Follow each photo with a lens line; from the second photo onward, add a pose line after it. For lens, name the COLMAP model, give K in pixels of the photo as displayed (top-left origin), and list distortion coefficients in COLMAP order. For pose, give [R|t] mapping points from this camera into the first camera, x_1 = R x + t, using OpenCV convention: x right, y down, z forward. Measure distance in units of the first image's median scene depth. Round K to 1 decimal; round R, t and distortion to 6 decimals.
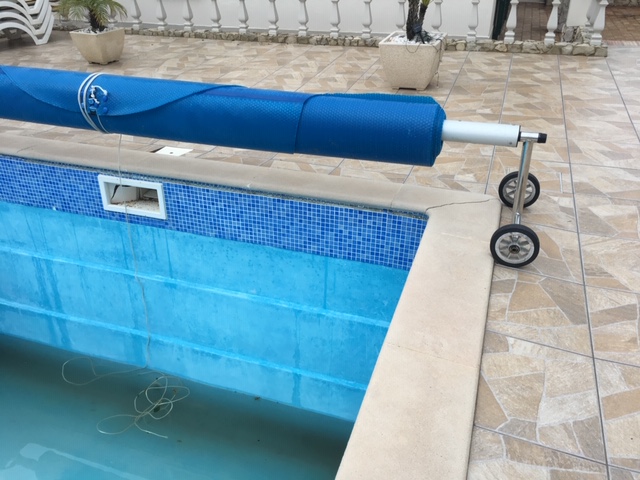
lens RADIAL K [[540.8, 0, 308.0], [0, 540.8, 228.8], [0, 0, 1]] dist [0.071493, -0.098974]
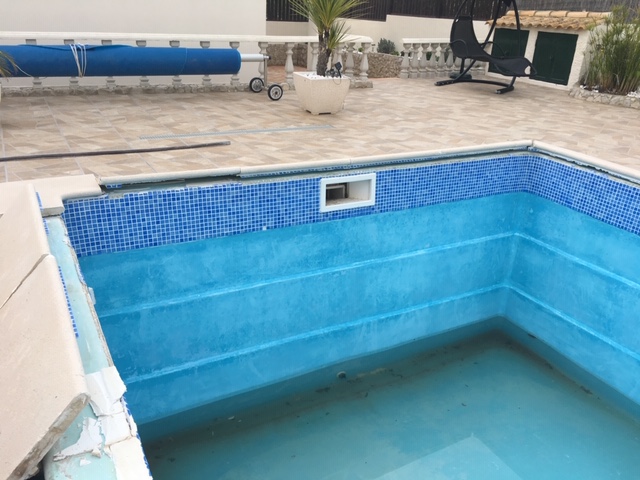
lens RADIAL K [[540.8, 0, 316.2], [0, 540.8, 244.8], [0, 0, 1]] dist [0.071493, -0.098974]
pose [[0.659777, -0.242450, 0.711275, -1.131976], [0.314862, 0.948622, 0.031289, -0.010349], [-0.682317, 0.203310, 0.702217, 0.253424]]
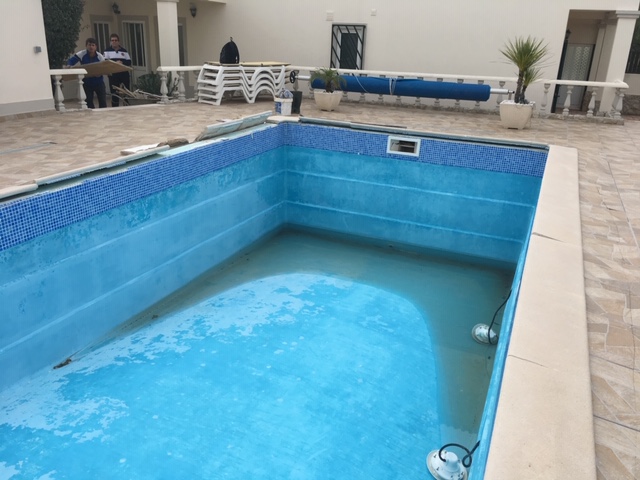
lens RADIAL K [[540.8, 0, 315.6], [0, 540.8, 226.7], [0, 0, 1]] dist [0.071493, -0.098974]
pose [[0.995190, 0.089660, -0.039472, -0.532238], [-0.095485, 0.977849, -0.186262, 0.674801], [0.021898, 0.189135, 0.981707, -1.075890]]
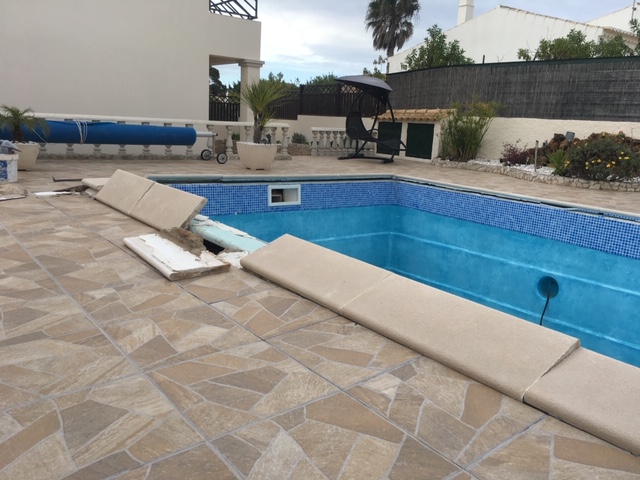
lens RADIAL K [[540.8, 0, 319.3], [0, 540.8, 243.2], [0, 0, 1]] dist [0.071493, -0.098974]
pose [[0.530164, -0.124743, 0.838668, -1.743644], [0.364025, 0.926808, -0.092265, 0.293259], [-0.765775, 0.354212, 0.536770, -0.038051]]
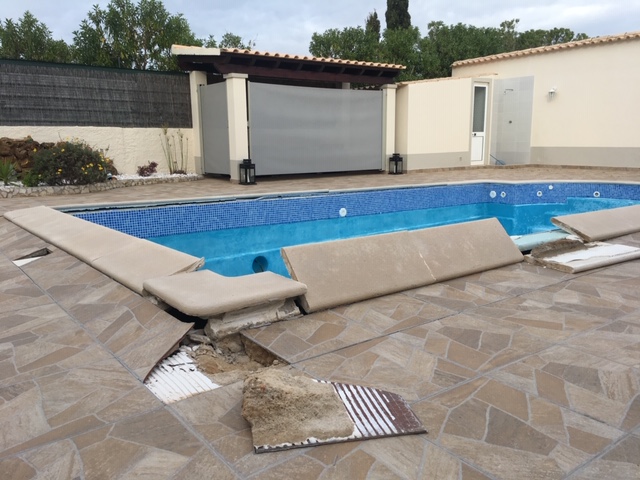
lens RADIAL K [[540.8, 0, 316.0], [0, 540.8, 238.8], [0, 0, 1]] dist [0.071493, -0.098974]
pose [[-0.841704, -0.052865, 0.537345, -1.257492], [0.305643, 0.773747, 0.554885, -0.574258], [-0.445103, 0.631285, -0.635109, 1.436593]]
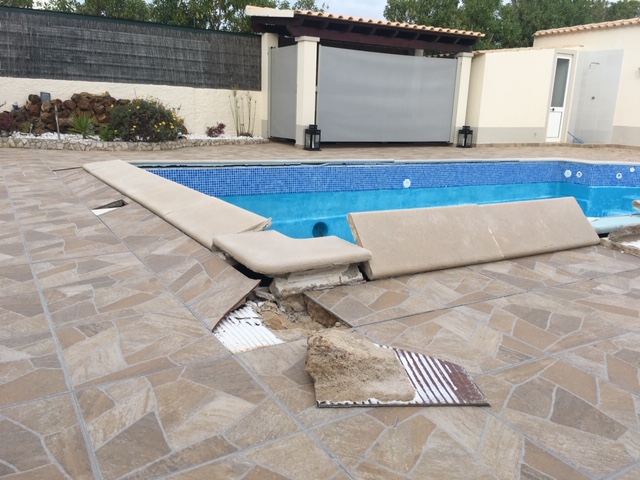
lens RADIAL K [[540.8, 0, 315.4], [0, 540.8, 237.7], [0, 0, 1]] dist [0.071493, -0.098974]
pose [[-0.773733, -0.138873, 0.618104, -1.248998], [0.313579, 0.763813, 0.564144, -0.575280], [-0.550460, 0.630321, -0.547439, 1.446879]]
